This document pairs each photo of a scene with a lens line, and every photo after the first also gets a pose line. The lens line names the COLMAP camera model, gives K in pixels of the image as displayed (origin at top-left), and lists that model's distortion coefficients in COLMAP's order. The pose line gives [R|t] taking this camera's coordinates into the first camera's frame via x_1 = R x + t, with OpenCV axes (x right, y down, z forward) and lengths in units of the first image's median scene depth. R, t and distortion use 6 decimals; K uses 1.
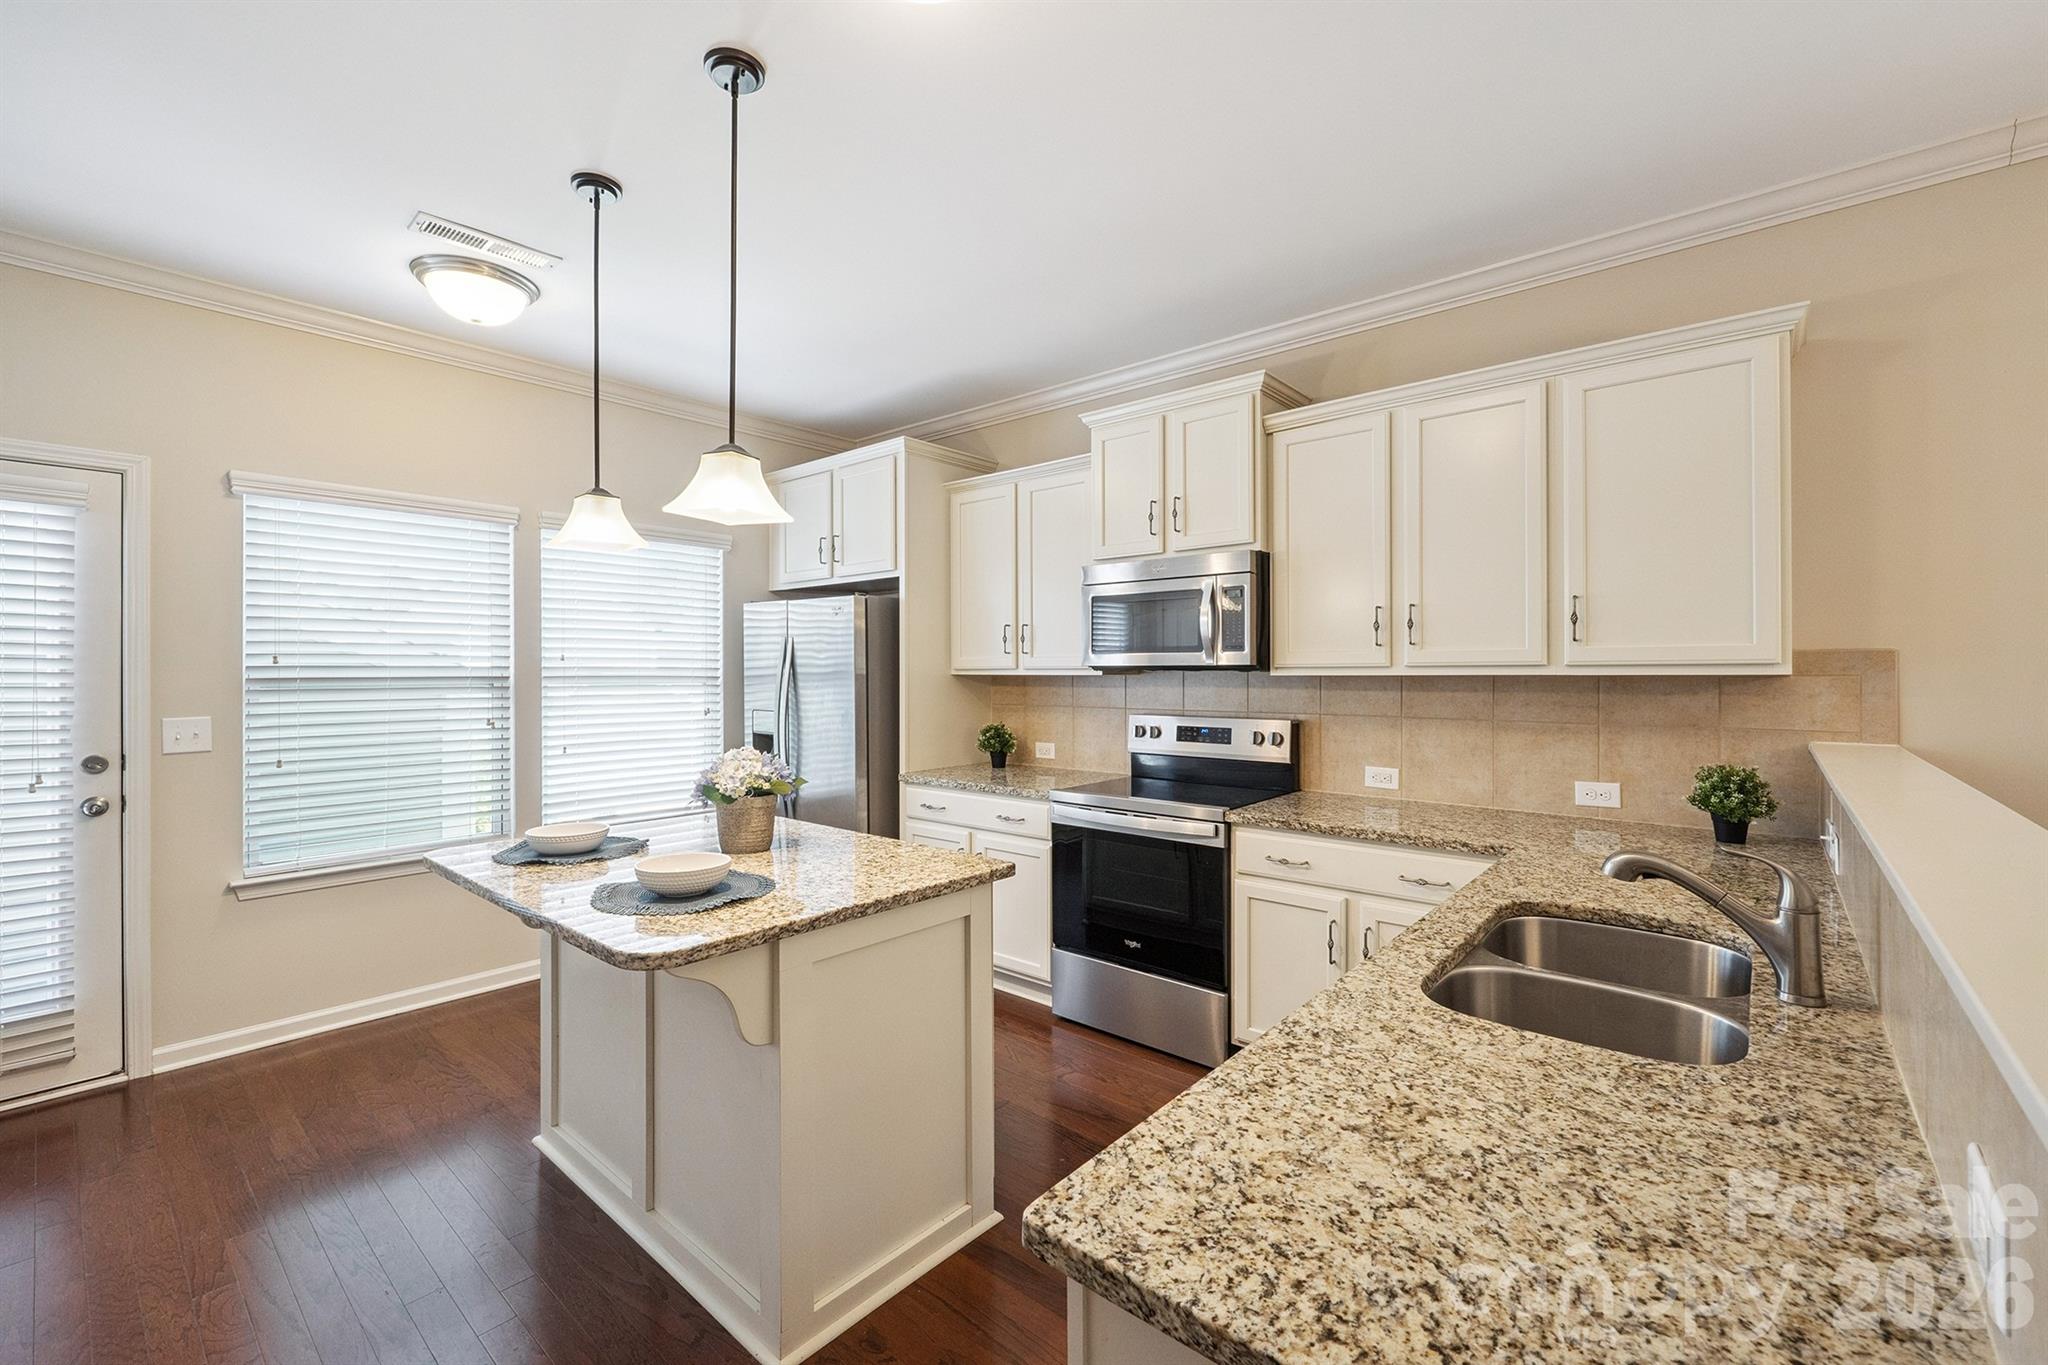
lens RADIAL K [[878.5, 0, 1037.3], [0, 878.5, 670.7], [0, 0, 1]] dist [-0.005733, -0.000816]
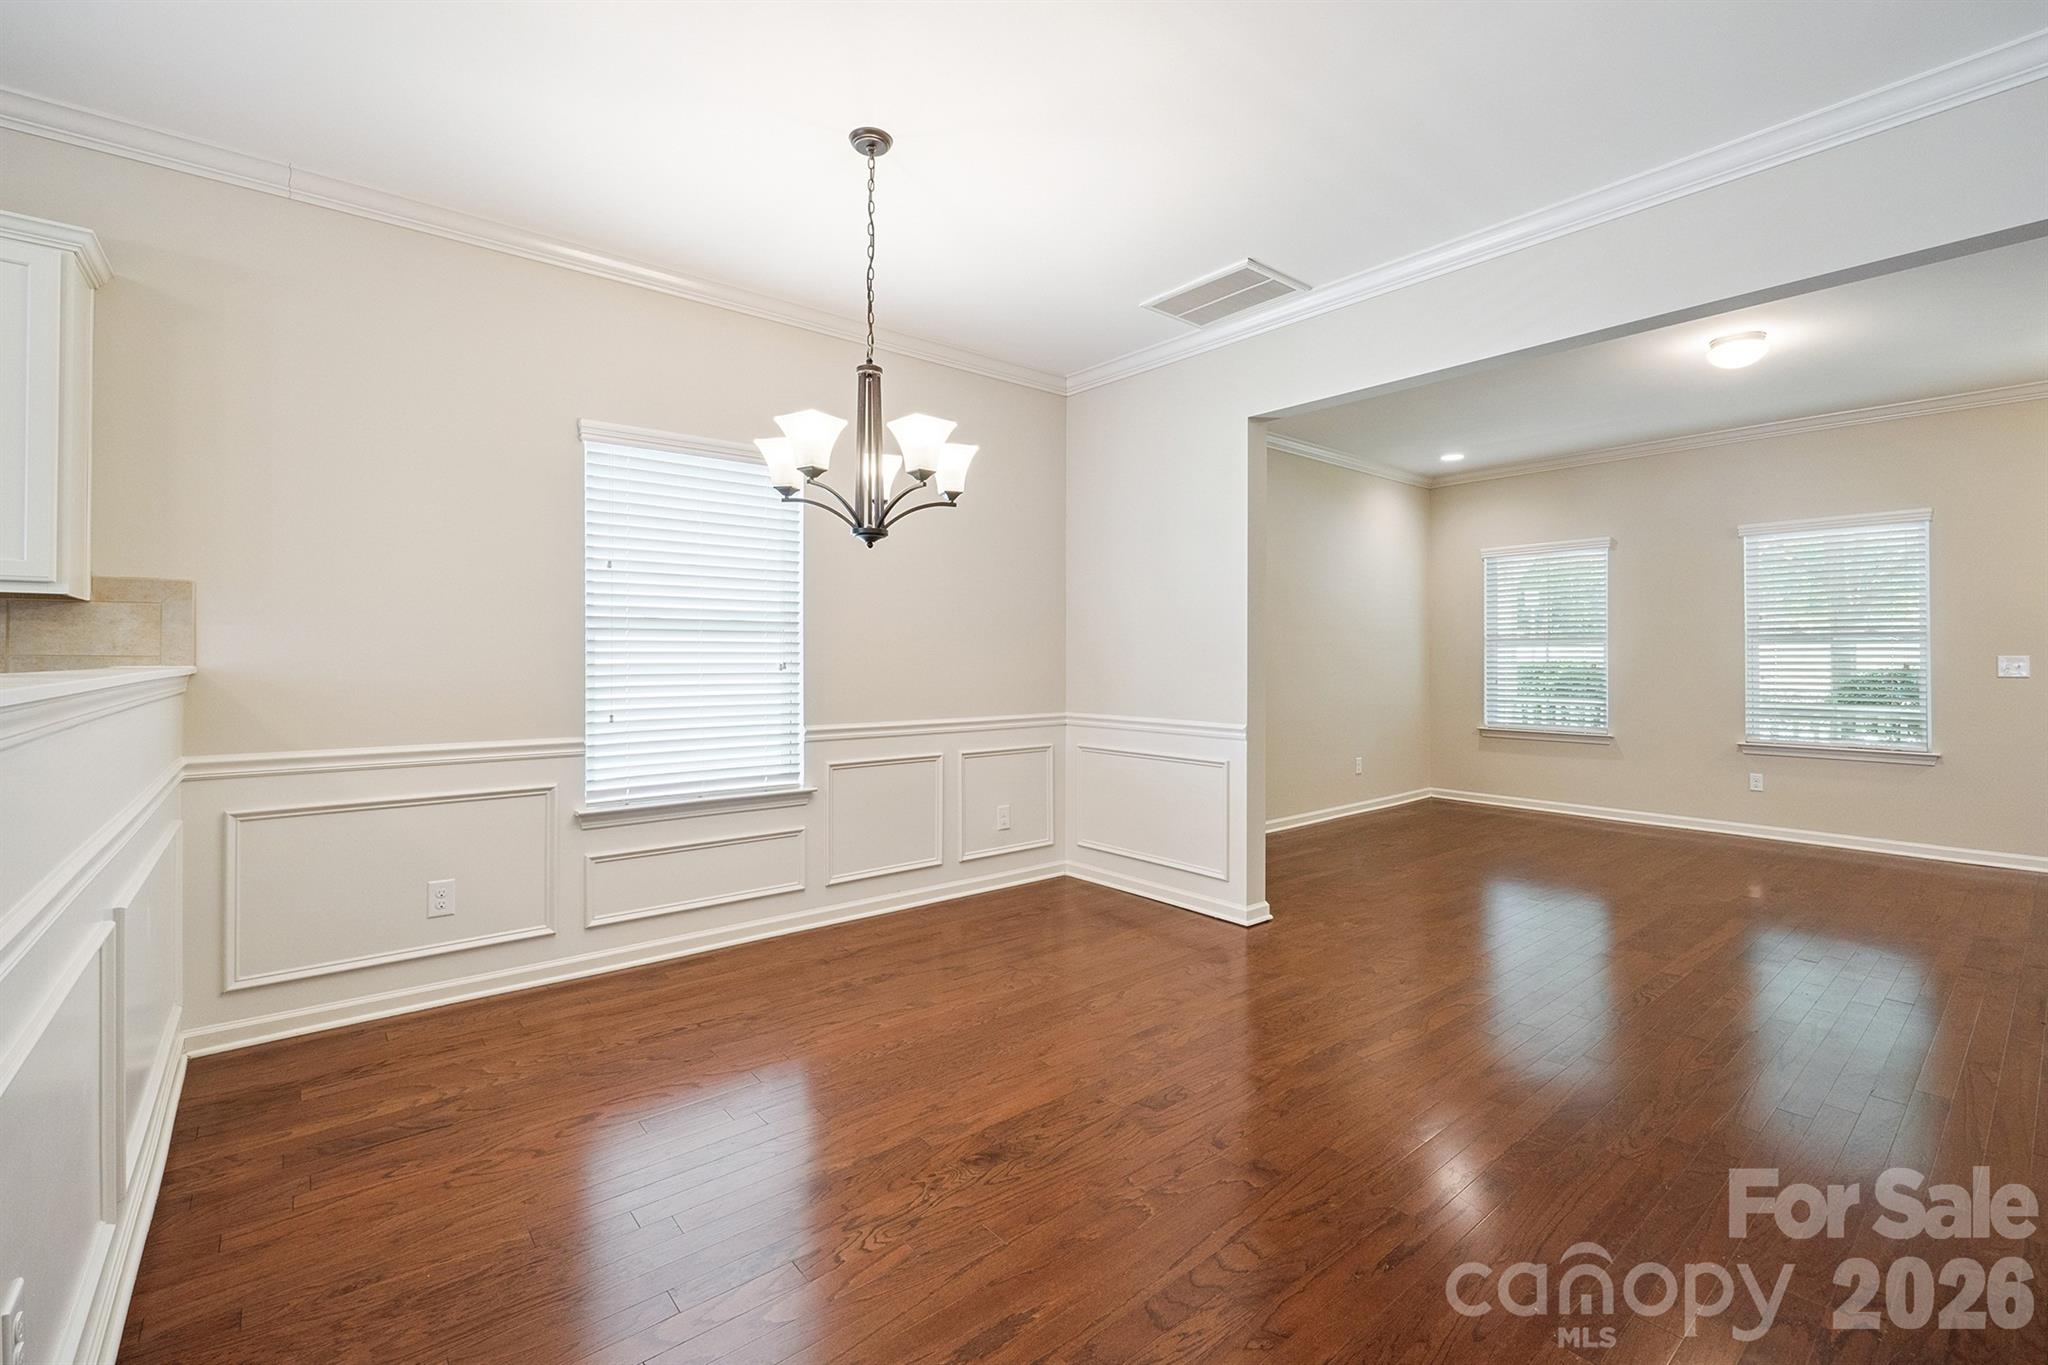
lens RADIAL K [[878.5, 0, 1052.7], [0, 878.5, 659.3], [0, 0, 1]] dist [-0.005733, -0.000816]
pose [[0.154060, -0.000226, 0.988062, 0.035654], [-0.003503, 0.999994, 0.000775, 0.053876], [-0.988055, -0.003581, 0.154058, -0.195334]]
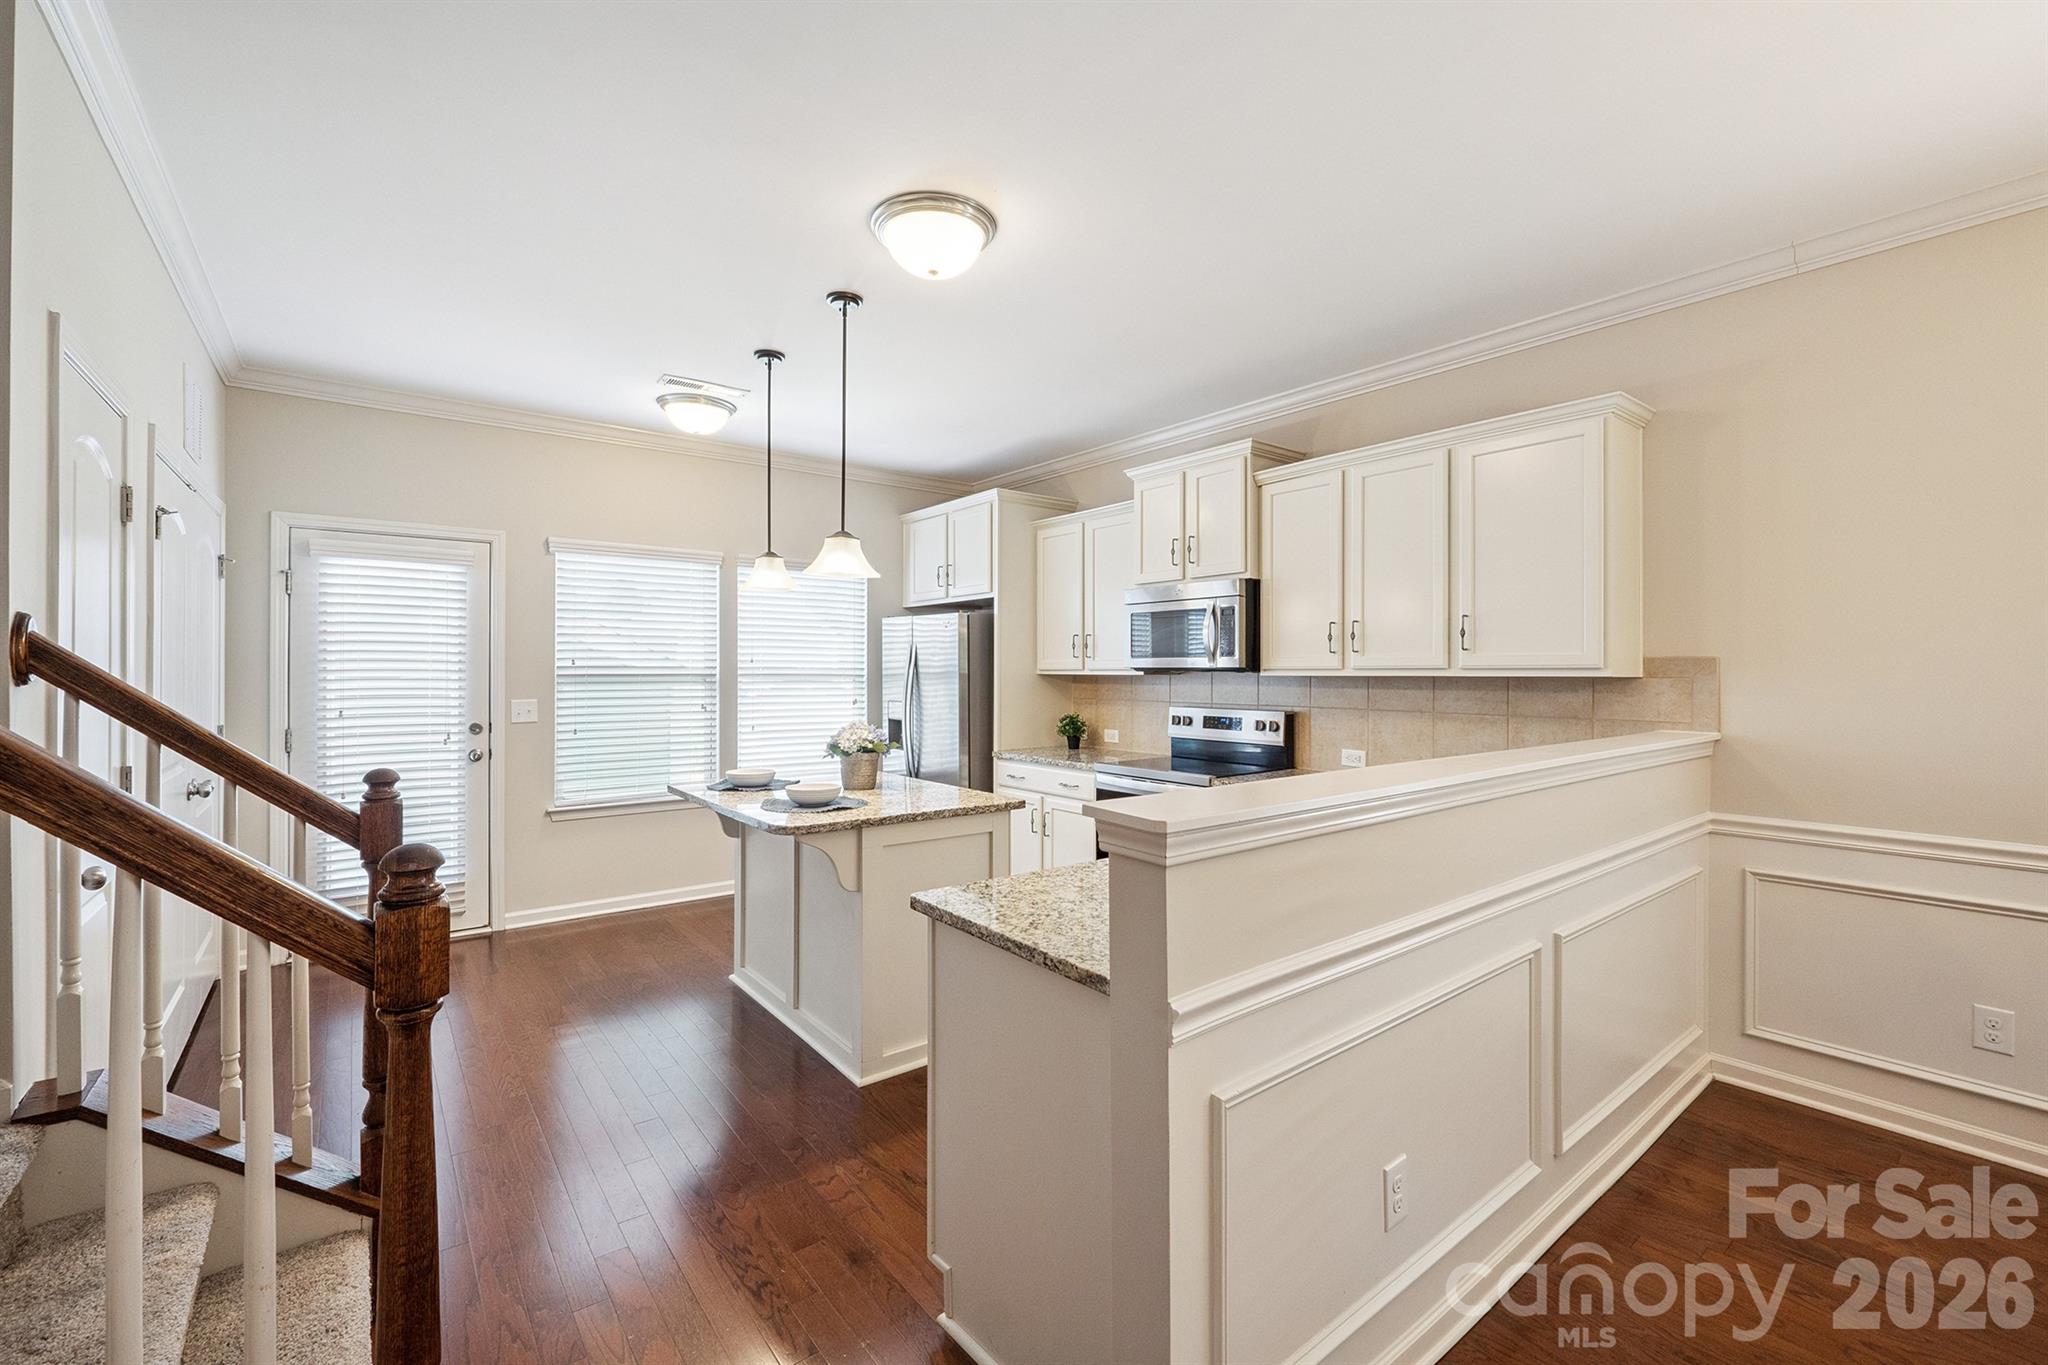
lens RADIAL K [[878.5, 0, 1026.4], [0, 878.5, 669.7], [0, 0, 1]] dist [-0.005733, -0.000816]
pose [[0.980001, 0.003302, -0.198965, 0.193015], [-0.003572, 0.999993, -0.000998, -0.000755], [0.198961, 0.001689, 0.980006, -0.327620]]
